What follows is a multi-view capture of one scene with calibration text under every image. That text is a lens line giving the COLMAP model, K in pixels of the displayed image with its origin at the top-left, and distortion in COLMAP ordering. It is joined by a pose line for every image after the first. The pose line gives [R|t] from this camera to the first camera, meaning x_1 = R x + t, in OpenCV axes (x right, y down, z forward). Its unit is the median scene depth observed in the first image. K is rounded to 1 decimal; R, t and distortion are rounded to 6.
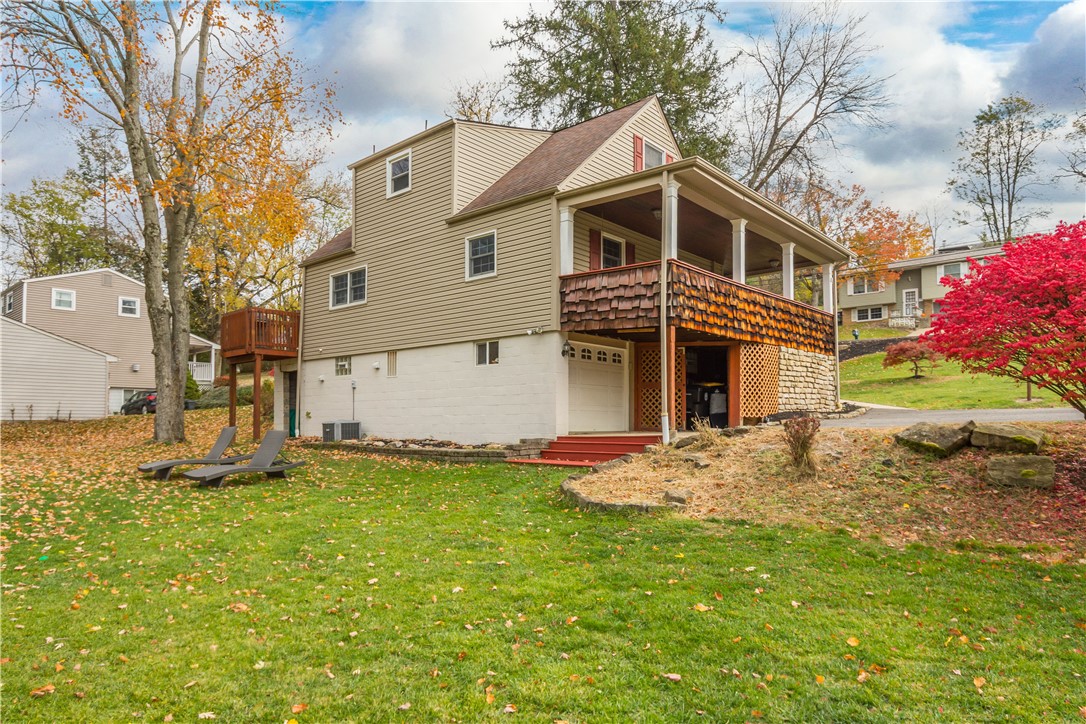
lens RADIAL K [[670.2, 0, 537.8], [0, 670.2, 400.8], [0, 0, 1]] dist [0.009276, -0.004437]
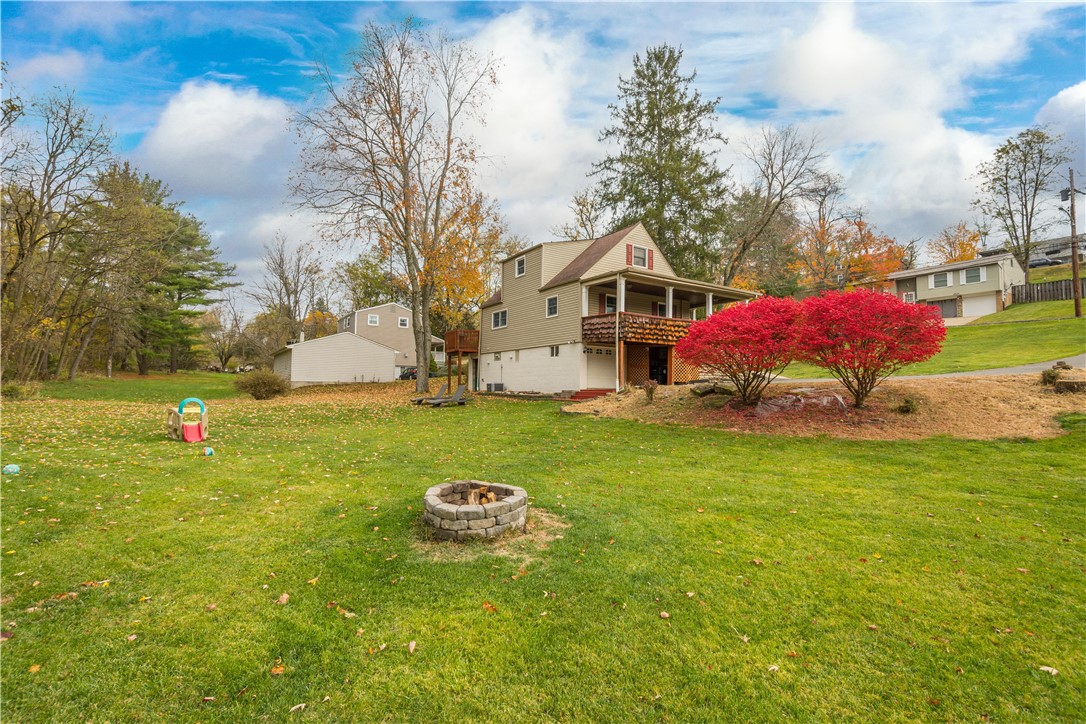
lens RADIAL K [[474.8, 0, 543.6], [0, 474.8, 362.6], [0, 0, 1]] dist [0.005228, 0.000178]
pose [[0.968295, -0.003774, -0.249781, 0.260095], [-0.001462, 0.999783, -0.020773, -0.002608], [0.249805, 0.020480, 0.968079, -0.471628]]
